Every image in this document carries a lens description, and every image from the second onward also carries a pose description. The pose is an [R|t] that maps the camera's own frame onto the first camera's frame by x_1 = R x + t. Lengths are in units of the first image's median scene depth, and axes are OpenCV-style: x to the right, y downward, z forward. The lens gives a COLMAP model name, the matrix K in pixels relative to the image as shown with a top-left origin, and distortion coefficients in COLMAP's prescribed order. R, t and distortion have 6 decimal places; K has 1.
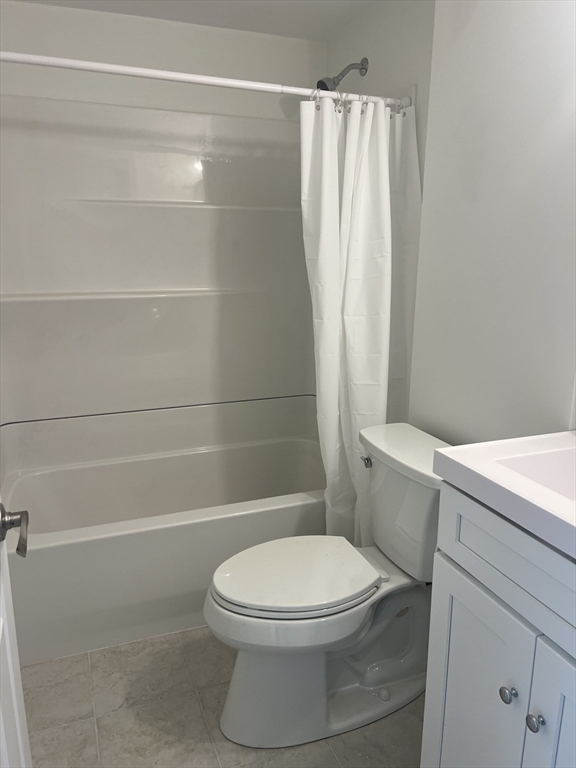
lens RADIAL K [[580.5, 0, 281.8], [0, 580.5, 380.2], [0, 0, 1]] dist [0.031816, -0.024891]
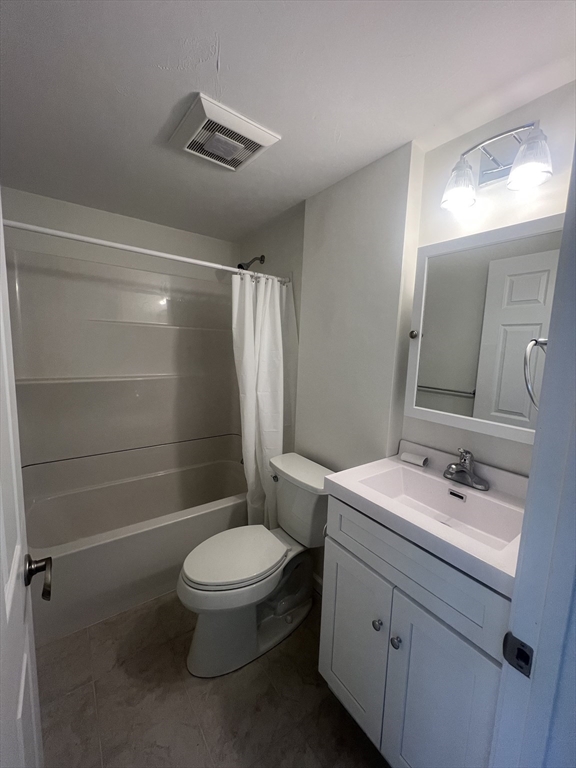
lens RADIAL K [[307.5, 0, 288.9], [0, 307.5, 382.6], [0, 0, 1]] dist [-0.001601, 0.000966]
pose [[0.962003, -0.003298, 0.273020, -0.060543], [0.031323, 0.994658, -0.098355, -0.049162], [-0.271237, 0.103170, 0.956967, 0.082850]]
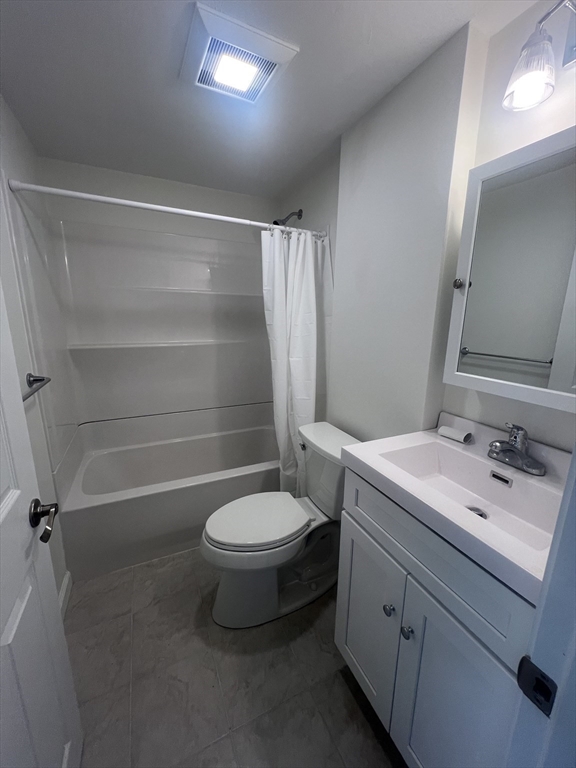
lens RADIAL K [[307.5, 0, 290.2], [0, 307.5, 382.1], [0, 0, 1]] dist [-0.001601, 0.000966]
pose [[0.996397, -0.006235, 0.084587, 0.037053], [0.007398, 0.999882, -0.013452, -0.031229], [-0.084493, 0.014029, 0.996325, 0.122028]]
